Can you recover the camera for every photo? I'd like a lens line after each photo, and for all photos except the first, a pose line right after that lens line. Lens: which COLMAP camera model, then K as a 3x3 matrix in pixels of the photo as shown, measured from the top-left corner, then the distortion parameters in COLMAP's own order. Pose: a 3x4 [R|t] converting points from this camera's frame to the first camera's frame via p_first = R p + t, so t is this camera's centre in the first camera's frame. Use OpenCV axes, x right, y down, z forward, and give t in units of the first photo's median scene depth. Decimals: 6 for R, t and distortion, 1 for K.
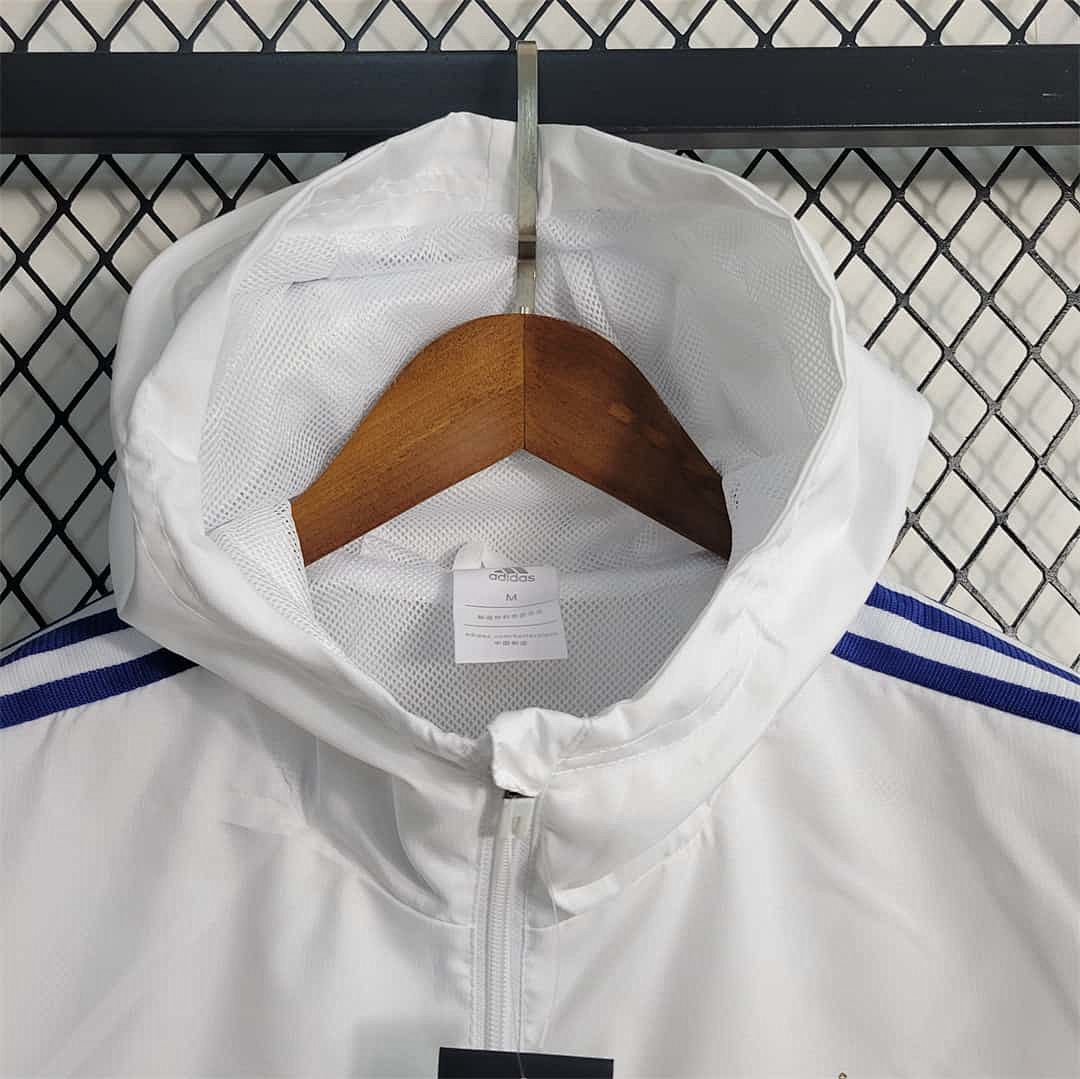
lens RADIAL K [[1072.7, 0, 533.7], [0, 1072.7, 537.6], [0, 0, 1]] dist [0.011191, 0.000000]
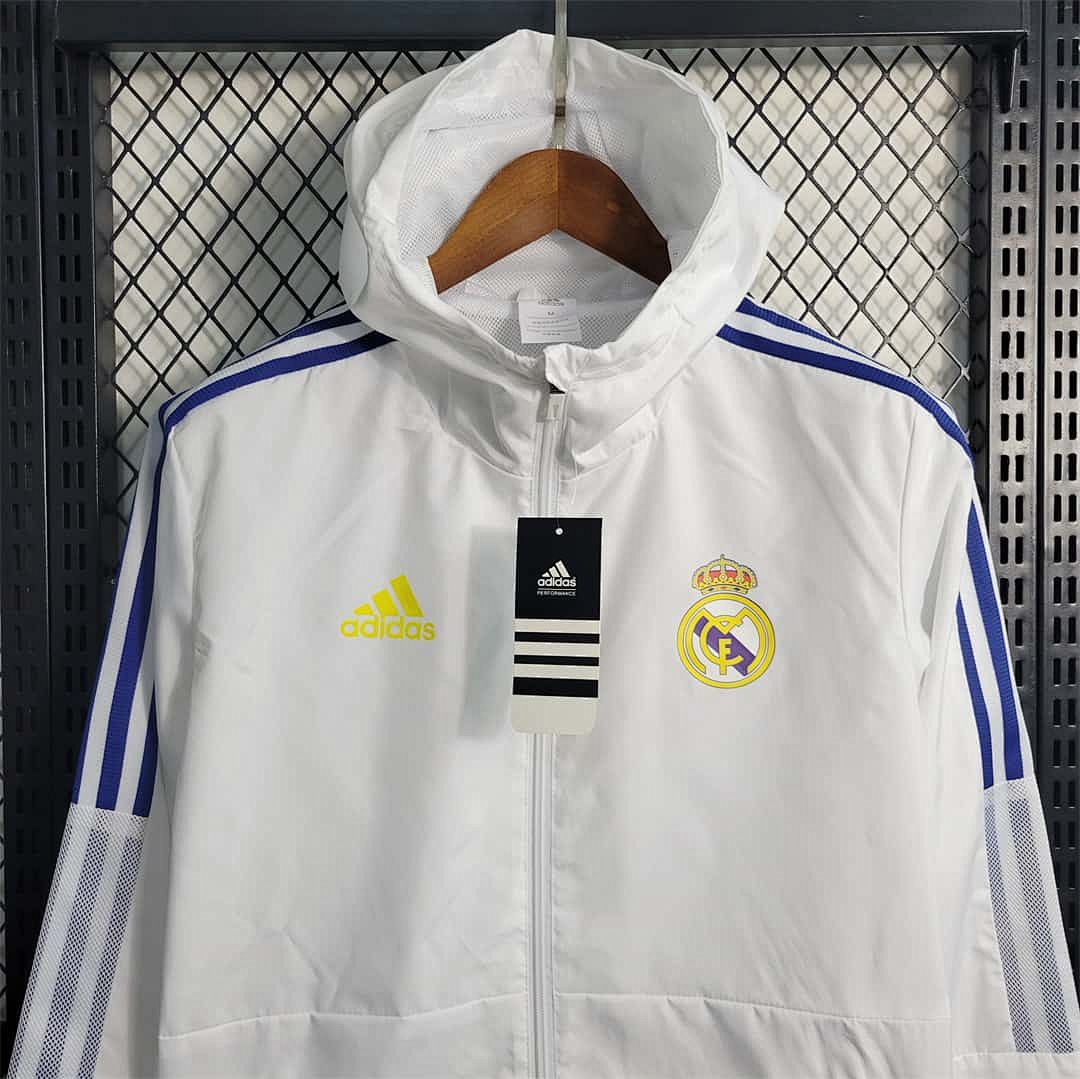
lens RADIAL K [[1072.7, 0, 546.2], [0, 1072.7, 538.9], [0, 0, 1]] dist [0.011191, 0.000000]
pose [[0.999975, 0.001842, -0.006841, -0.017183], [-0.000969, 0.992092, 0.125508, 0.222801], [0.007018, -0.125498, 0.992069, -0.898924]]
